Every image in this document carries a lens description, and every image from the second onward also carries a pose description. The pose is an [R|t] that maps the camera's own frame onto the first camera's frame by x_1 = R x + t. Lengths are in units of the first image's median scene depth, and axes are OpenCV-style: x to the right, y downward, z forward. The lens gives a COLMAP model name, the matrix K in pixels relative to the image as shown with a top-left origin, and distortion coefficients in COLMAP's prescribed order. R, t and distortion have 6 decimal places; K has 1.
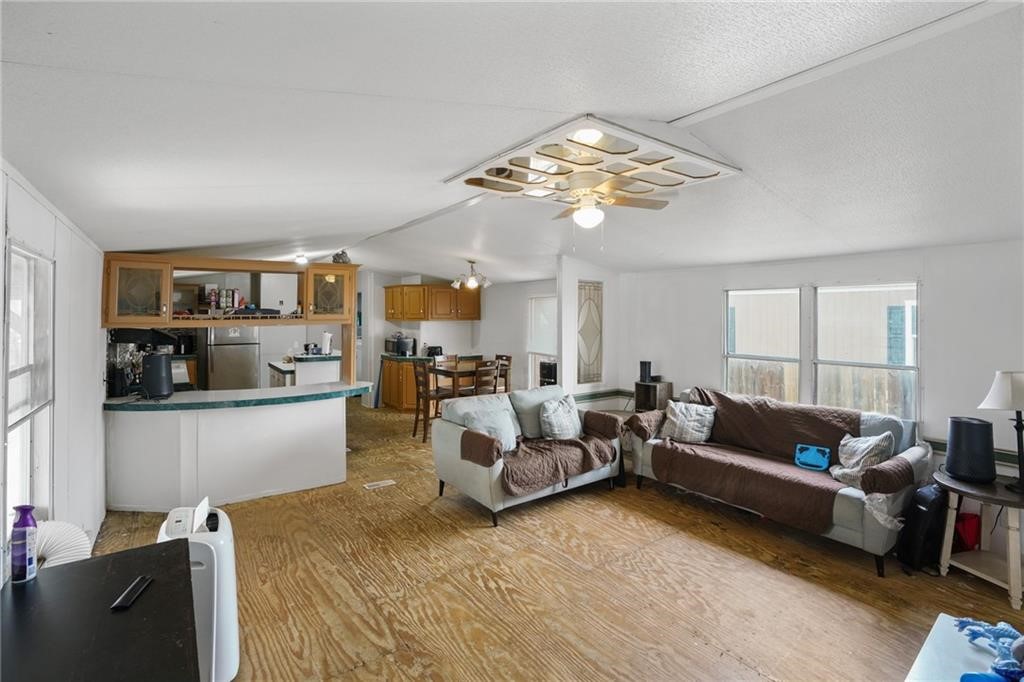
lens RADIAL K [[472.2, 0, 522.8], [0, 472.2, 320.5], [0, 0, 1]] dist [-0.000137, 0.000003]
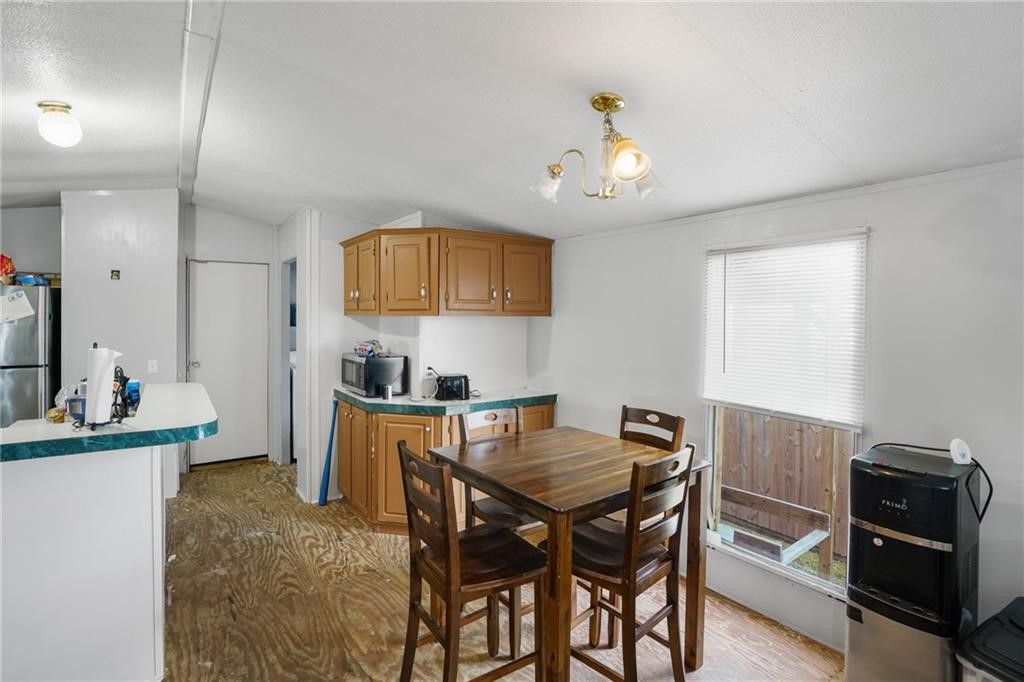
lens RADIAL K [[472.2, 0, 509.7], [0, 472.2, 332.0], [0, 0, 1]] dist [-0.000137, 0.000003]
pose [[0.999825, 0.008517, -0.016666, -0.126339], [-0.008212, 0.999800, 0.018241, 0.006719], [0.016818, -0.018101, 0.999695, 0.565530]]
